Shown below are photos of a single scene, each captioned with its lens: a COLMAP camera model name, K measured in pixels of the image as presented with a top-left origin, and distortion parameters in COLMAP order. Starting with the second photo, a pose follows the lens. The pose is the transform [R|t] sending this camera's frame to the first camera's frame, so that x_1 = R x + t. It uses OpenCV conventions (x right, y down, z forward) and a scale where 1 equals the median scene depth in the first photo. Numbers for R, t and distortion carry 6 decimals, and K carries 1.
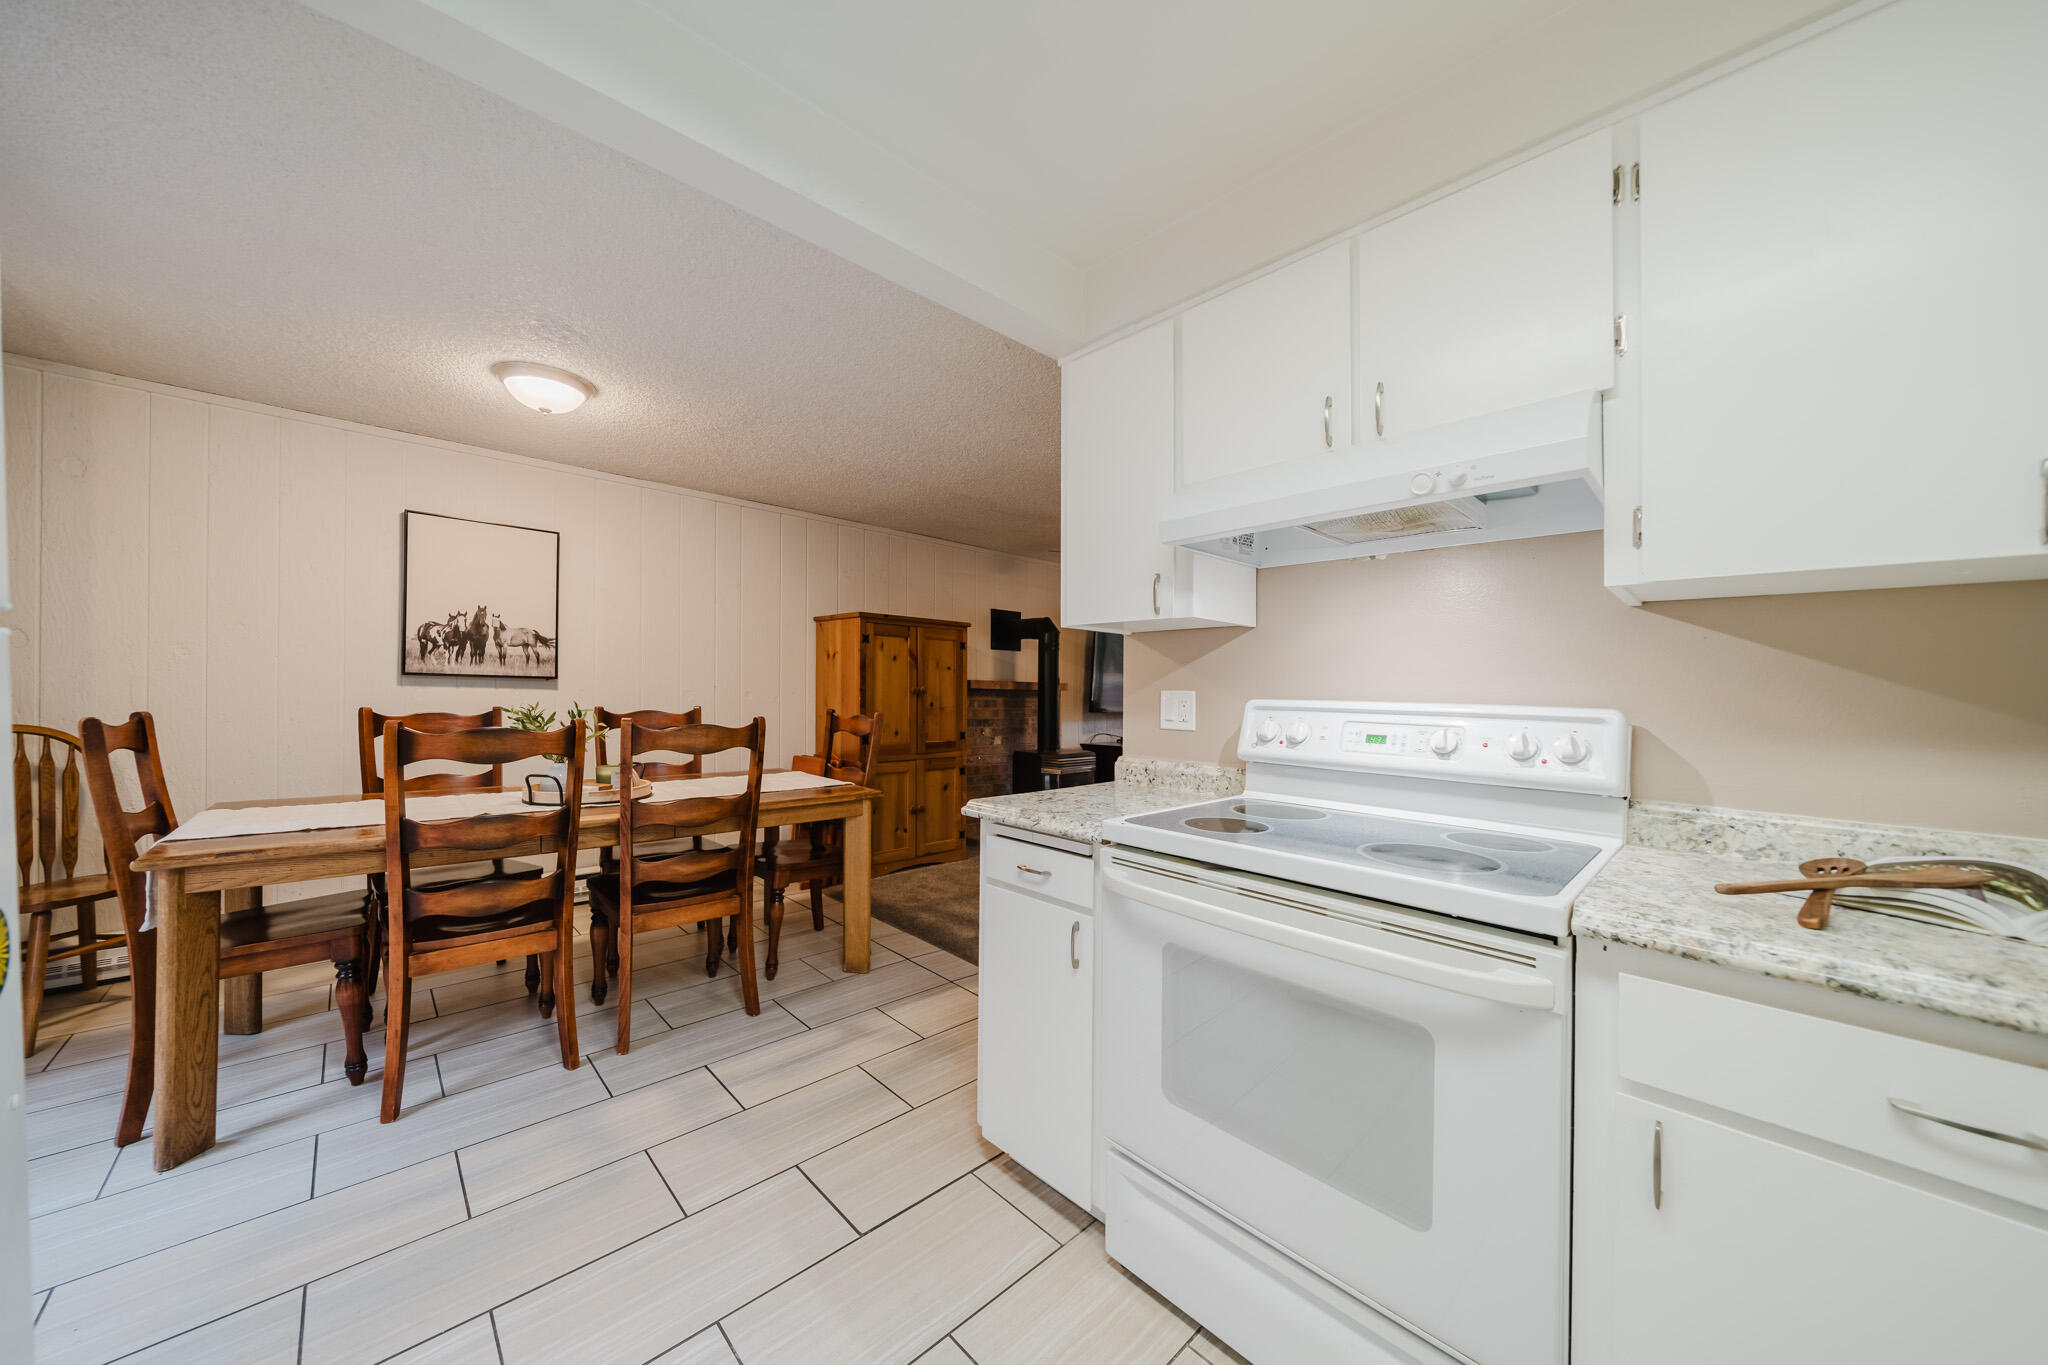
lens RADIAL K [[692.4, 0, 1022.9], [0, 692.4, 716.8], [0, 0, 1]] dist [-0.000739, -0.000008]
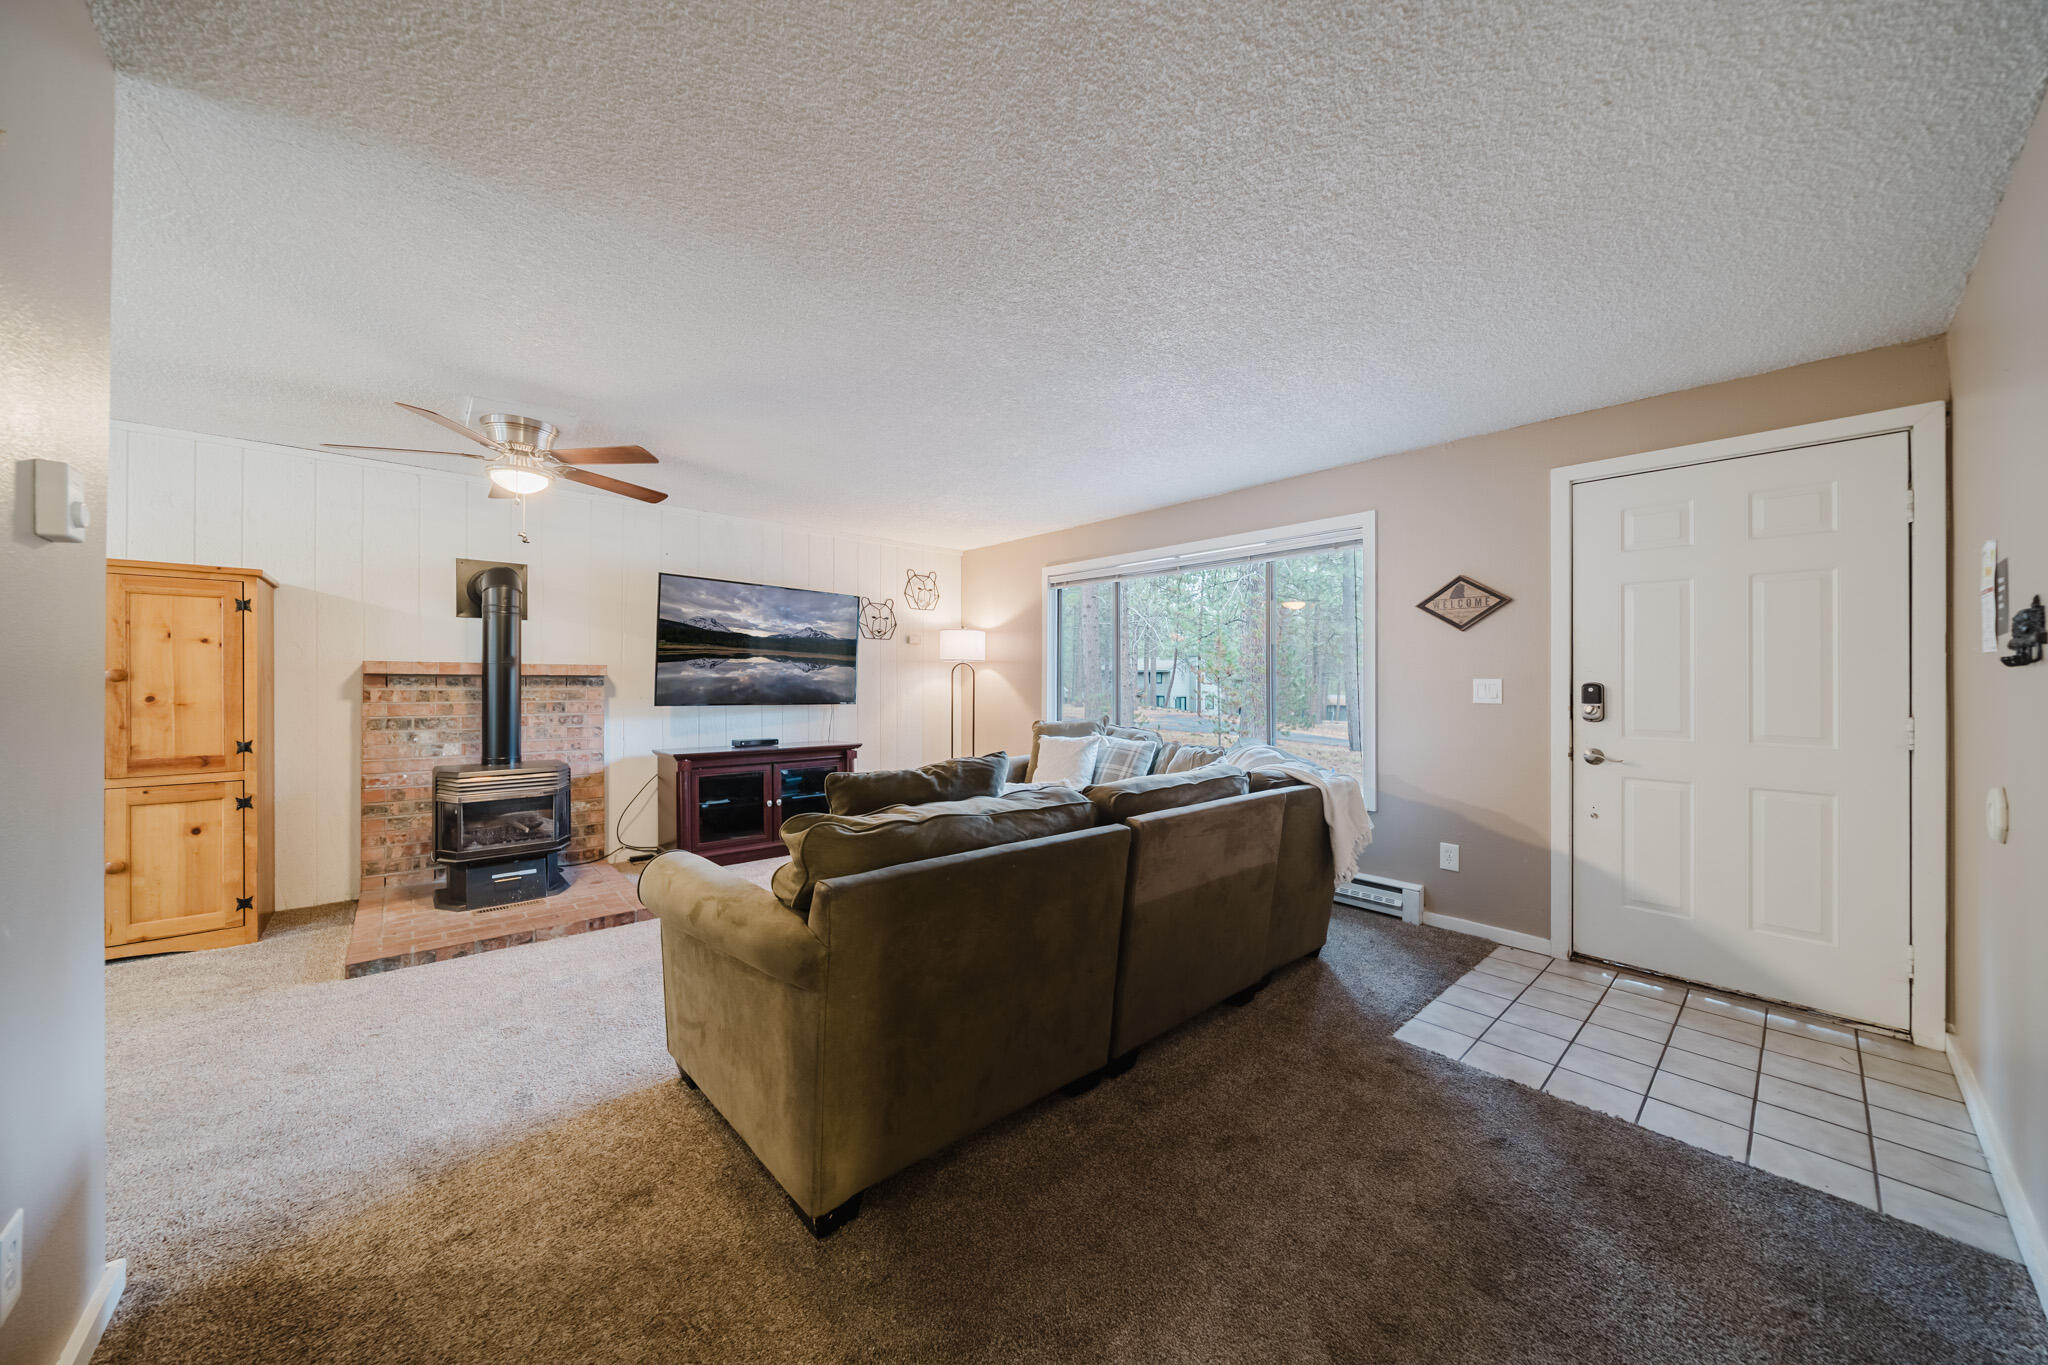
lens RADIAL K [[703.2, 0, 1030.4], [0, 703.2, 673.6], [0, 0, 1]] dist [-0.002839, -0.000316]
pose [[0.999212, -0.013242, -0.037405, 0.992576], [0.011472, 0.998821, -0.047163, -0.002112], [0.037985, 0.046697, 0.998187, 0.576602]]
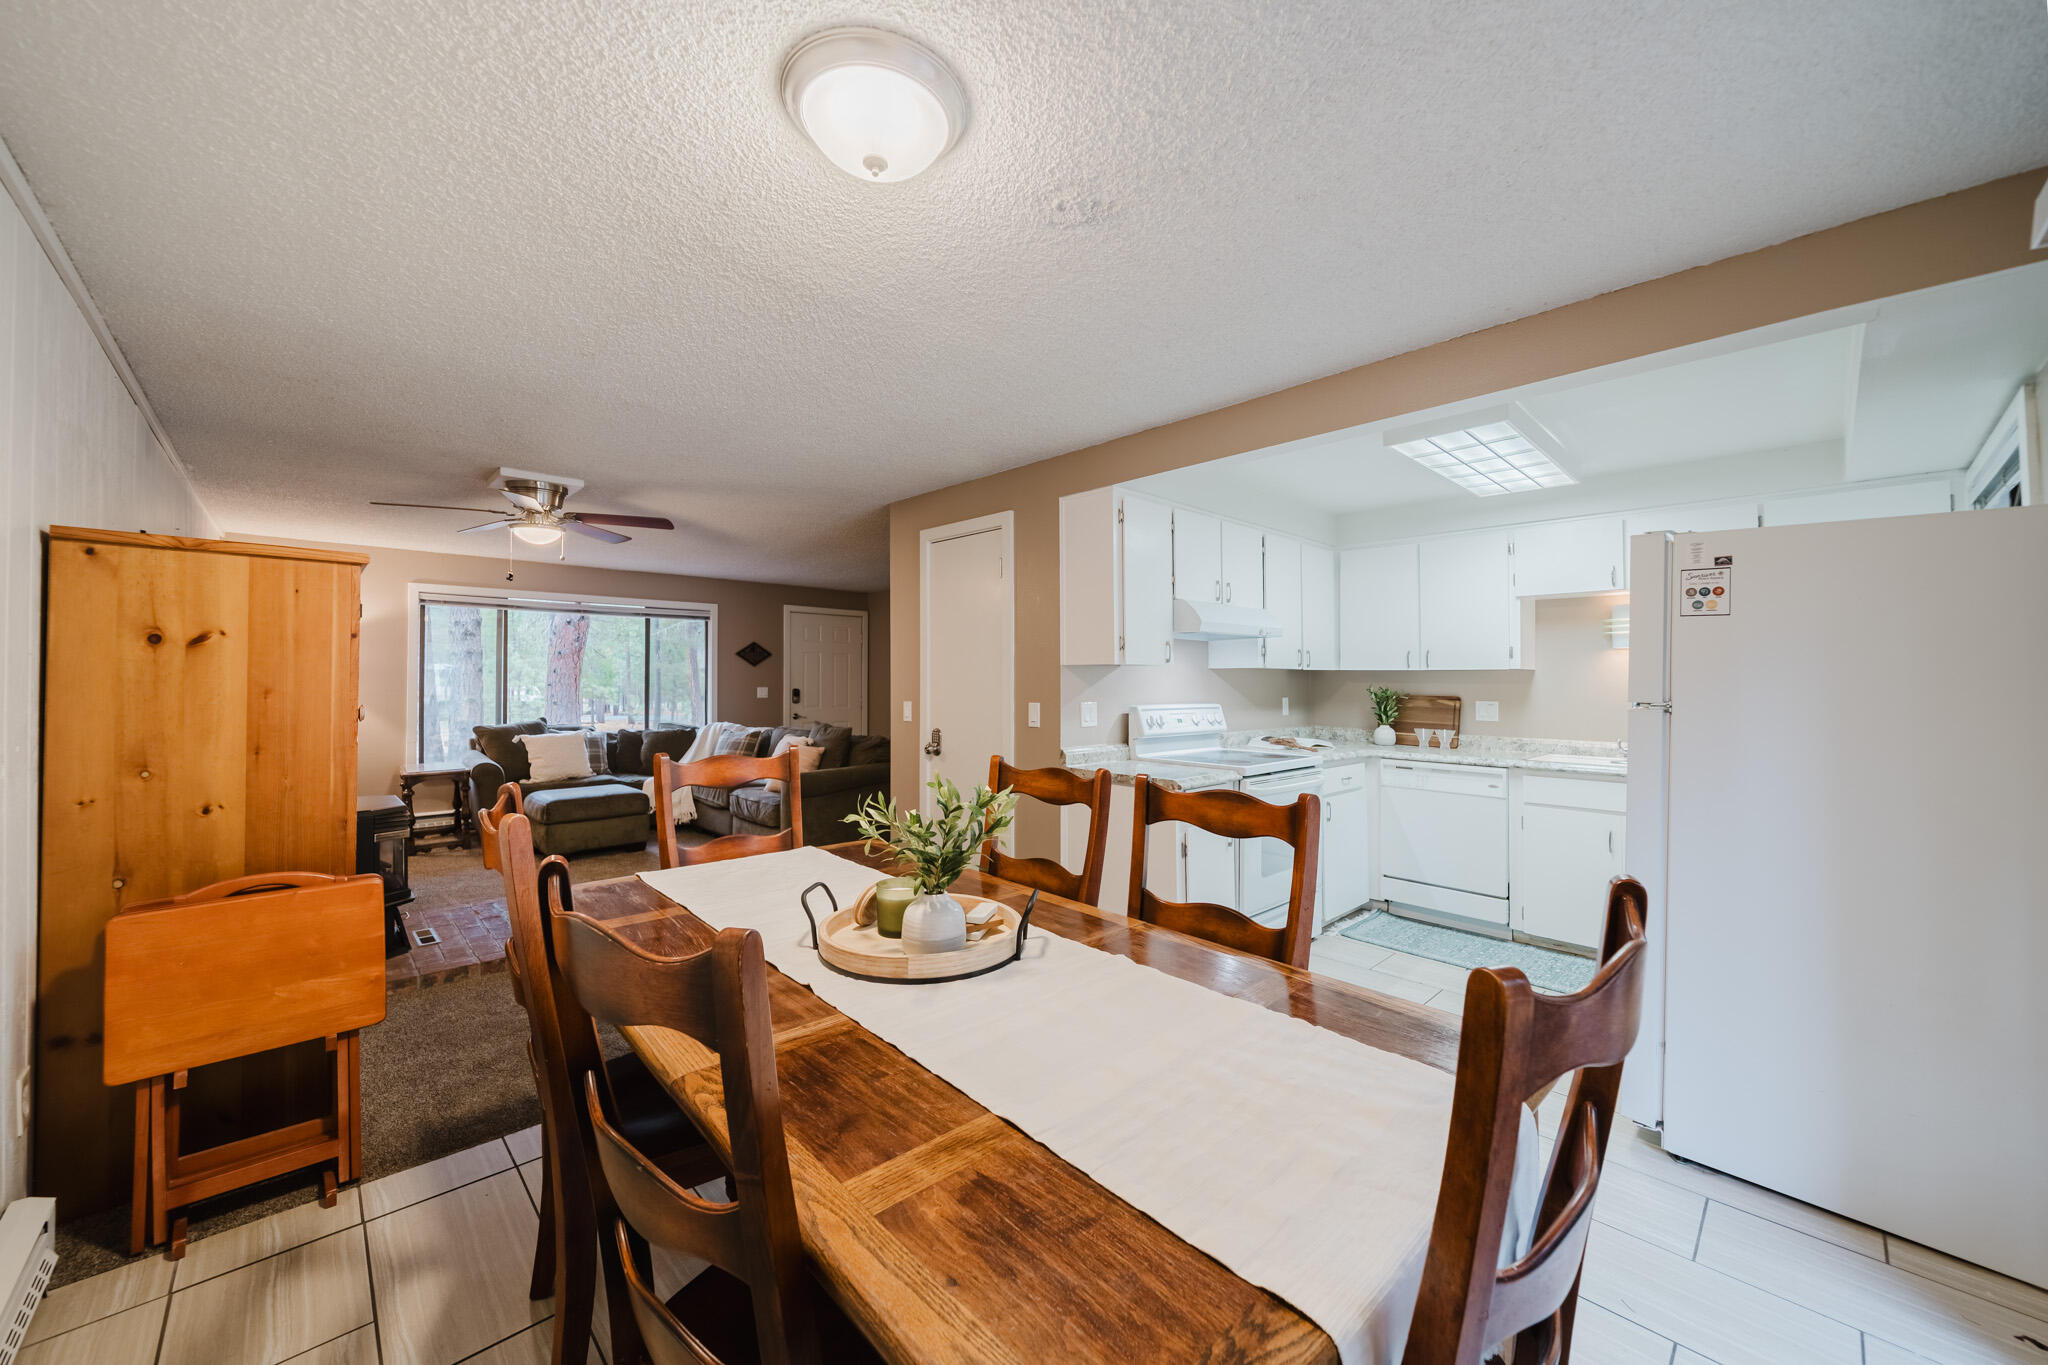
lens RADIAL K [[756.8, 0, 1010.1], [0, 756.8, 673.7], [0, 0, 1]] dist [0.006841, 0.000042]
pose [[0.012904, -0.010024, 0.999866, -0.971593], [0.031882, 0.999445, 0.009608, -0.080142], [-0.999408, 0.031754, 0.013216, 0.740070]]
